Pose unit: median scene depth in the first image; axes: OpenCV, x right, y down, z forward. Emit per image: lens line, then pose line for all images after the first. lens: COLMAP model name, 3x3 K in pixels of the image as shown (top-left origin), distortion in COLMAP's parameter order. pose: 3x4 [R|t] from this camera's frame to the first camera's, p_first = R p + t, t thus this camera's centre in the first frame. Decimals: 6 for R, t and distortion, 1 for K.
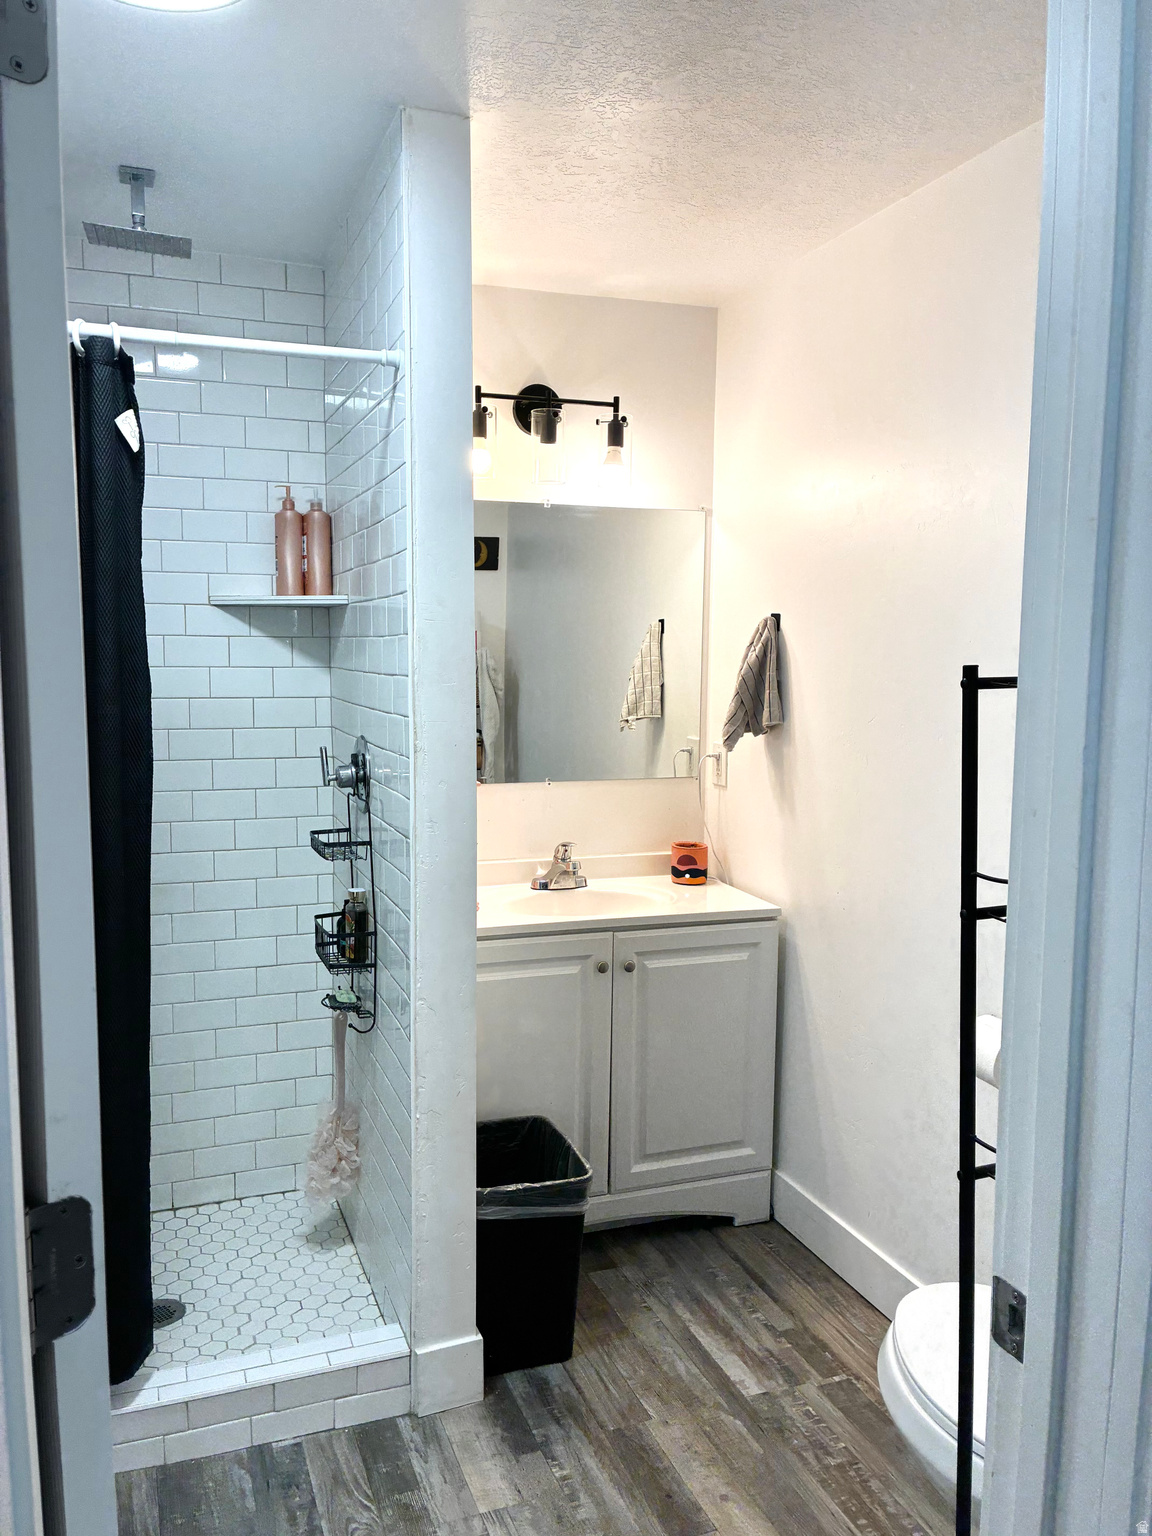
lens RADIAL K [[1174.4, 0, 573.5], [0, 1174.4, 765.3], [0, 0, 1]] dist [0.038745, -0.054314]
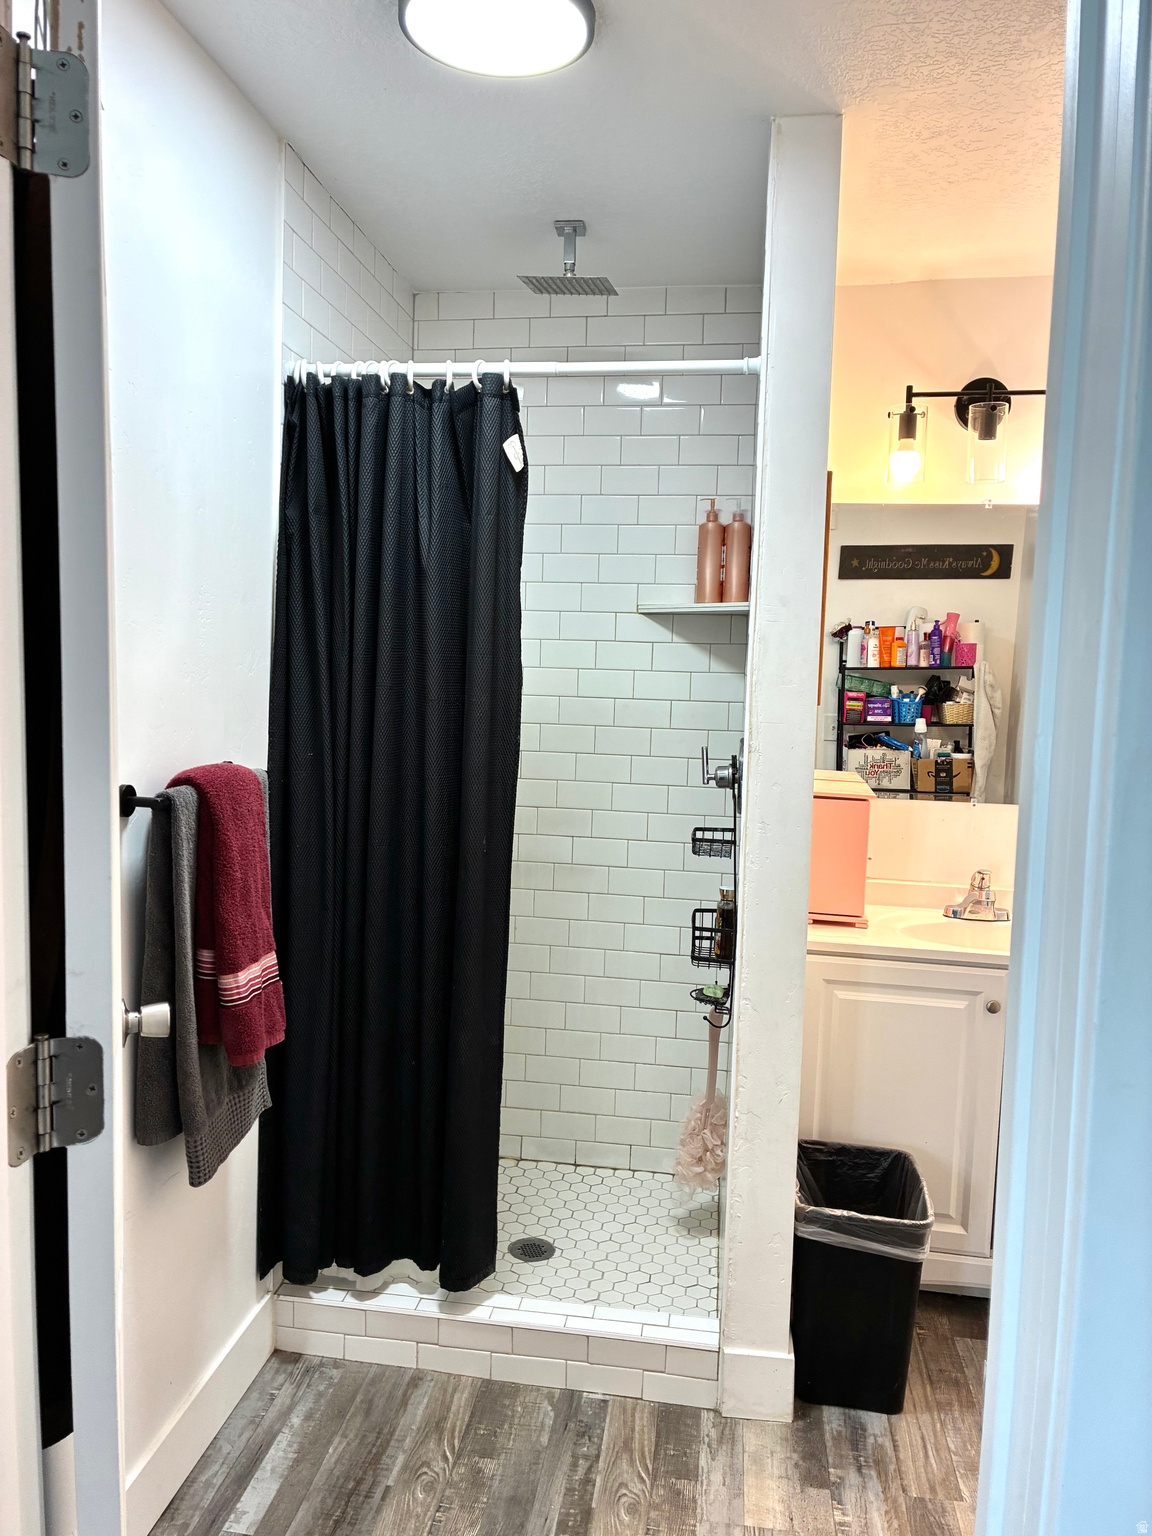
lens RADIAL K [[1174.4, 0, 573.5], [0, 1174.4, 765.3], [0, 0, 1]] dist [0.038745, -0.054314]
pose [[0.870194, 0.062286, -0.488756, 0.201732], [-0.072381, 0.997375, -0.001765, 0.011263], [0.487364, 0.036913, 0.872419, 0.041194]]
